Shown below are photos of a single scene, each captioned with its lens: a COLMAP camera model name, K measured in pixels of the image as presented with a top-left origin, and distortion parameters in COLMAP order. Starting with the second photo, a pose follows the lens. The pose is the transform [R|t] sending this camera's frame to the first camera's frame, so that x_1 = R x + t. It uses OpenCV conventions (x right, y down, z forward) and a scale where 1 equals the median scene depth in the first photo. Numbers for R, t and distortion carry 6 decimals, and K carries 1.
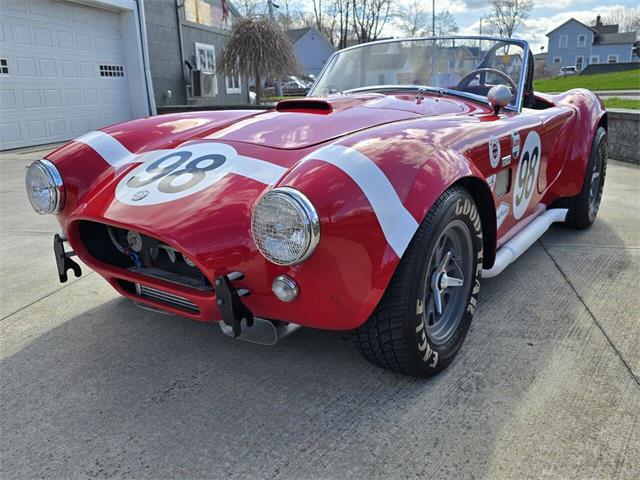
lens RADIAL K [[546.1, 0, 319.7], [0, 546.1, 241.0], [0, 0, 1]] dist [0.059100, -0.055751]
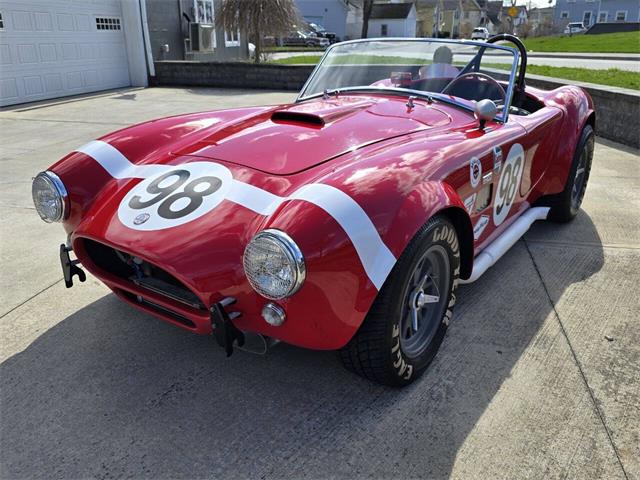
lens RADIAL K [[546.1, 0, 321.7], [0, 546.1, 234.9], [0, 0, 1]] dist [0.059100, -0.055751]
pose [[0.999626, 0.025477, 0.009957, 0.014230], [-0.026169, 0.996682, 0.077071, -0.124821], [-0.007960, -0.077303, 0.996976, -0.068615]]
